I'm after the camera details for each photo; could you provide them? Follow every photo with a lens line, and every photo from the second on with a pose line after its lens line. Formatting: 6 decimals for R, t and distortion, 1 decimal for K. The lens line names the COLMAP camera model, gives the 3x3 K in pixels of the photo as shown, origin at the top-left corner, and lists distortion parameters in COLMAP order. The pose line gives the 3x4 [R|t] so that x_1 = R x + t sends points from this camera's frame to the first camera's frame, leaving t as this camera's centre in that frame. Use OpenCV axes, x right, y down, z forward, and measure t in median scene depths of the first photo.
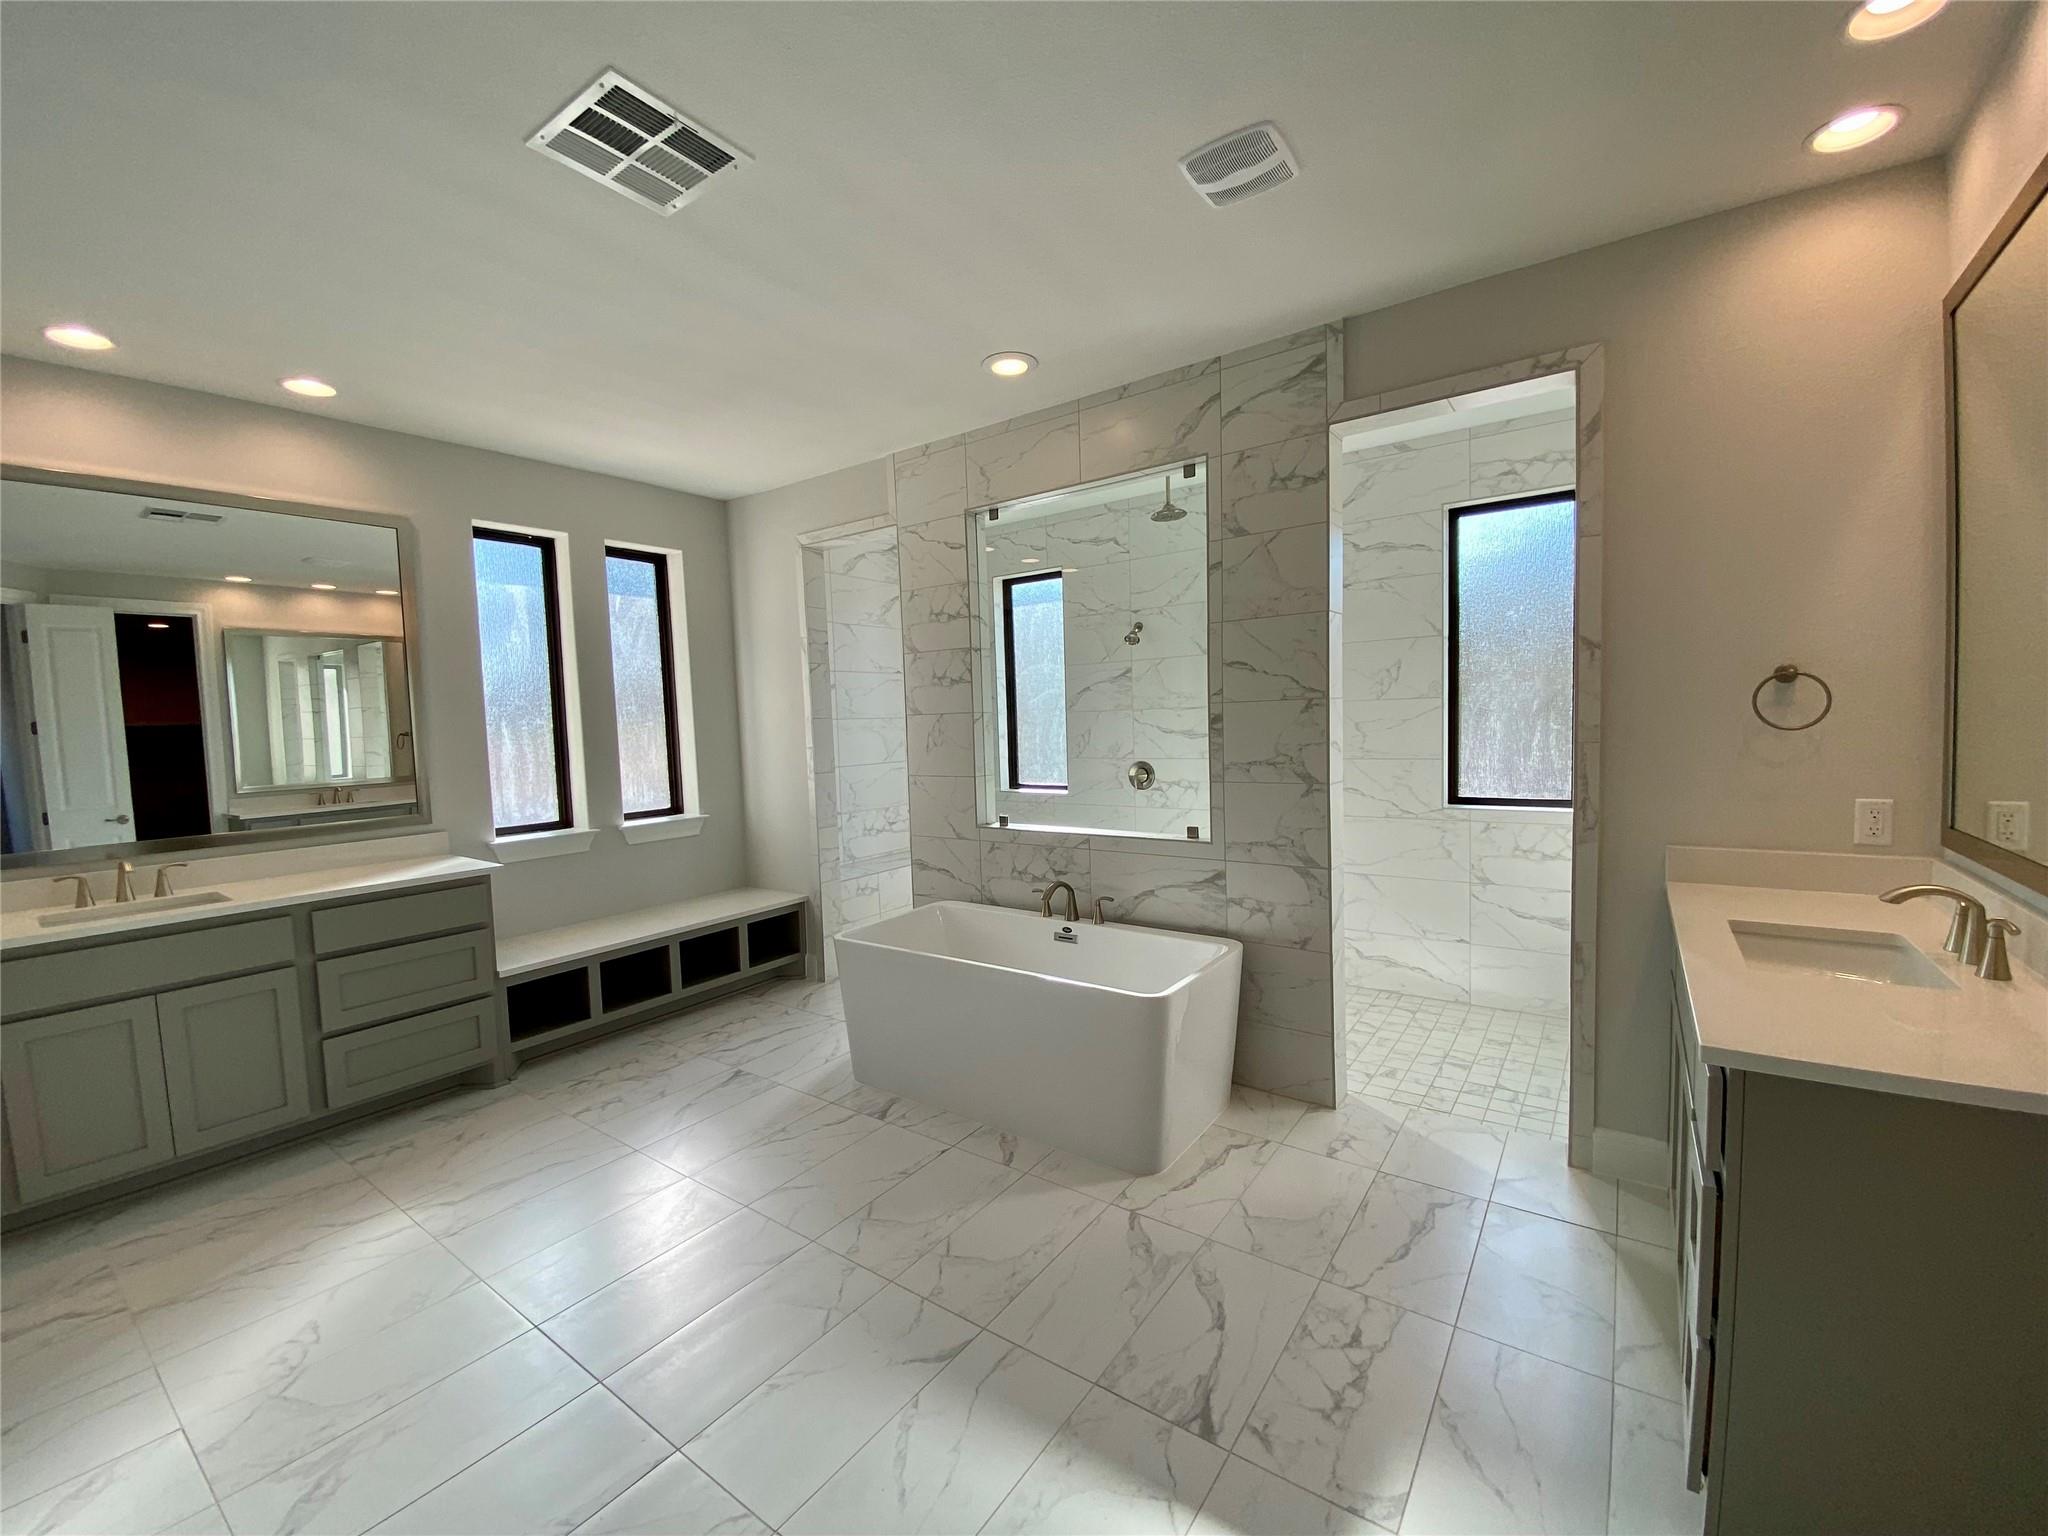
lens RADIAL K [[842.8, 0, 1021.7], [0, 842.8, 778.4], [0, 0, 1]] dist [-0.016743, -0.000784]
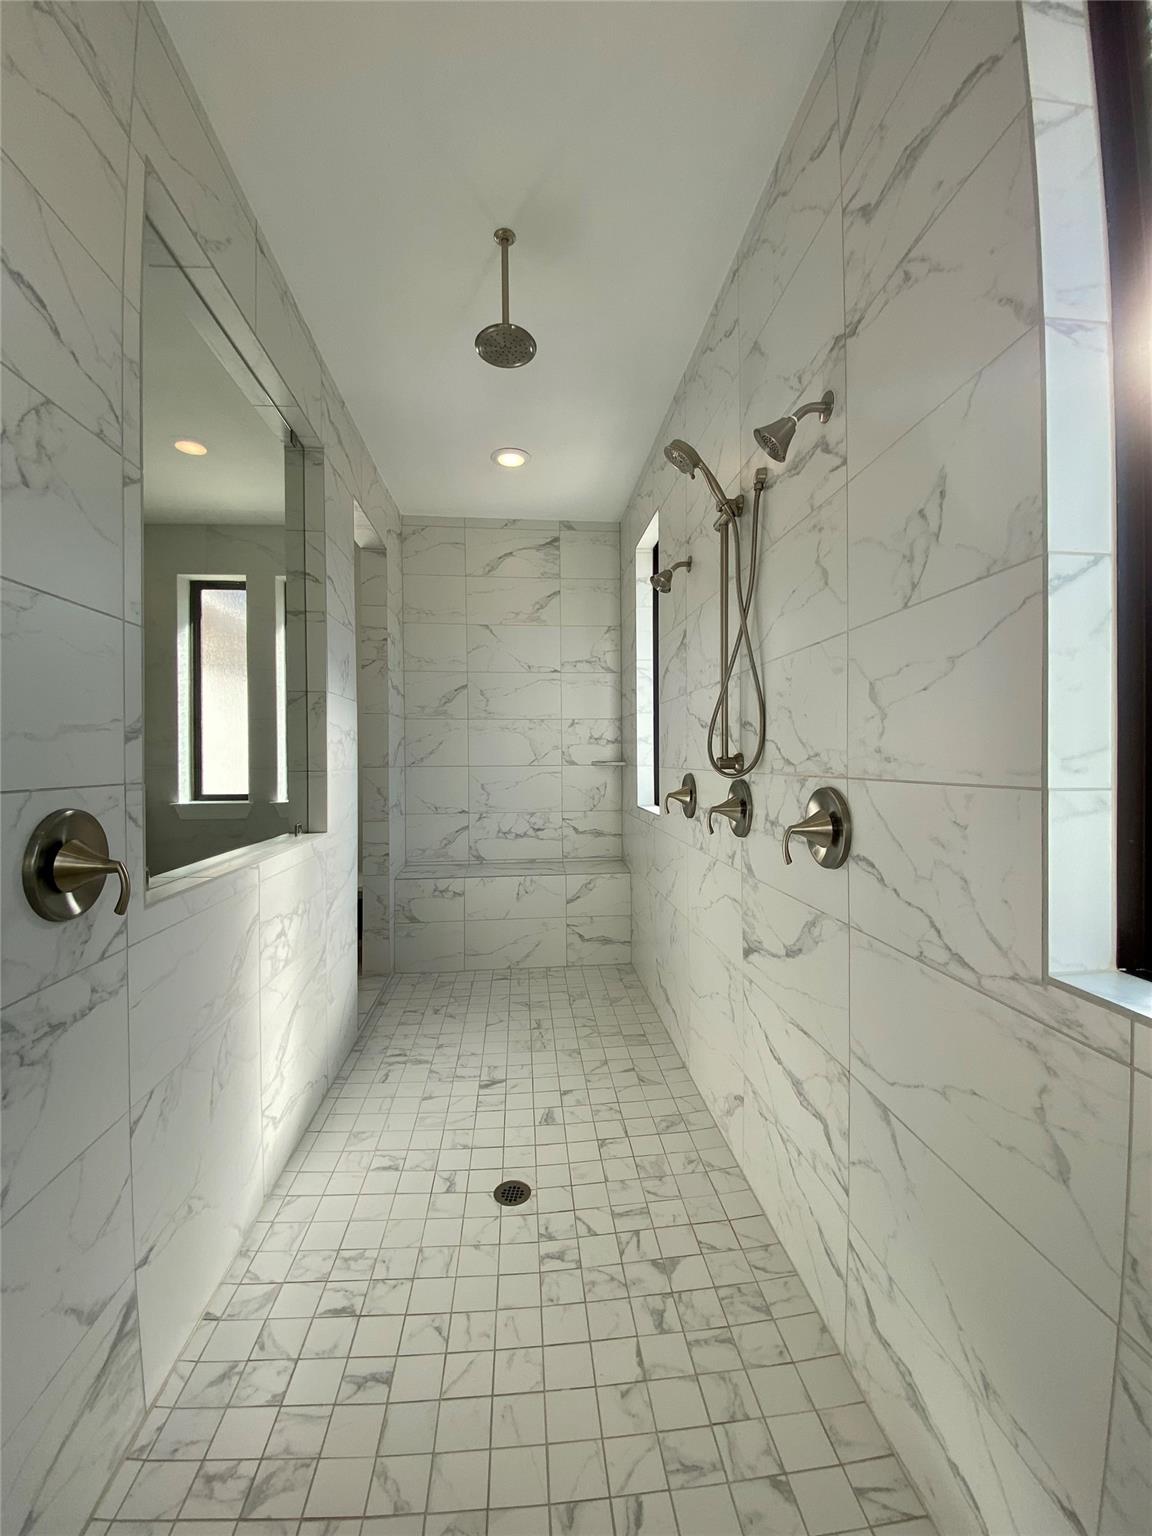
lens RADIAL K [[625.8, 0, 576.5], [0, 625.8, 768.6], [0, 0, 1]] dist [-0.012385, -0.000194]
pose [[0.663743, 0.039158, -0.746935, 0.472650], [-0.066426, 0.997769, -0.006720, -0.016020], [0.745005, 0.054076, 0.664863, 0.657658]]
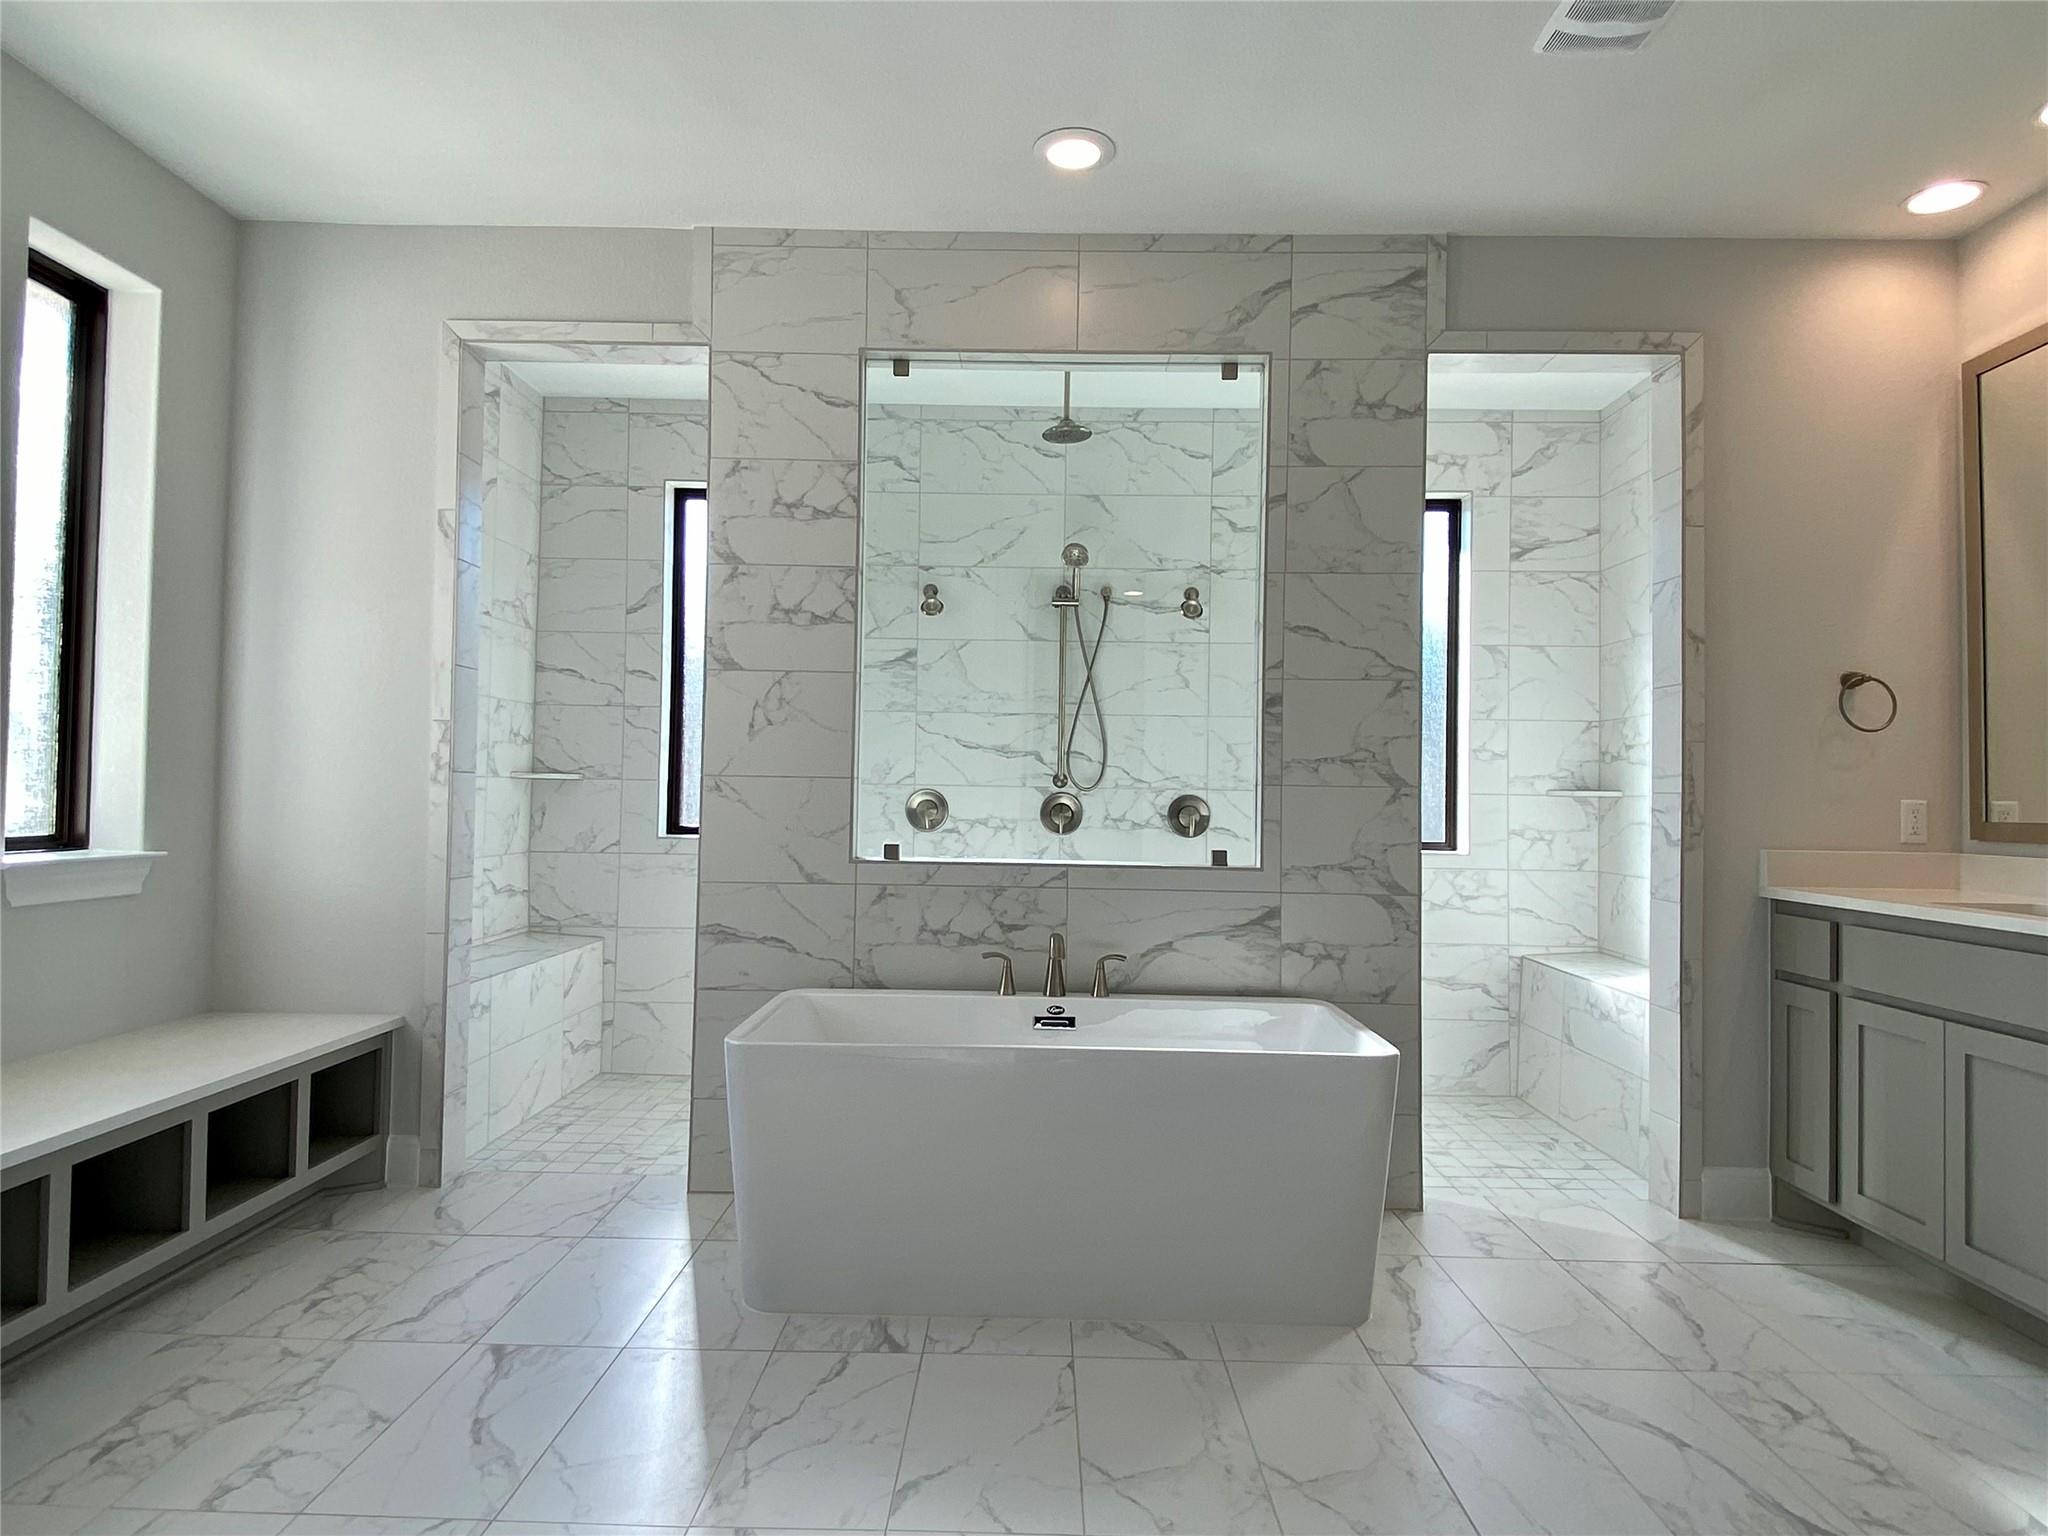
lens RADIAL K [[1254.6, 0, 1030.5], [0, 1254.6, 770.7], [0, 0, 1]] dist [0.008022, -0.006819]
pose [[0.807584, 0.060270, 0.586665, -0.589465], [0.000768, 0.994656, -0.103241, 0.105752], [-0.589752, 0.083826, 0.803222, 0.241666]]
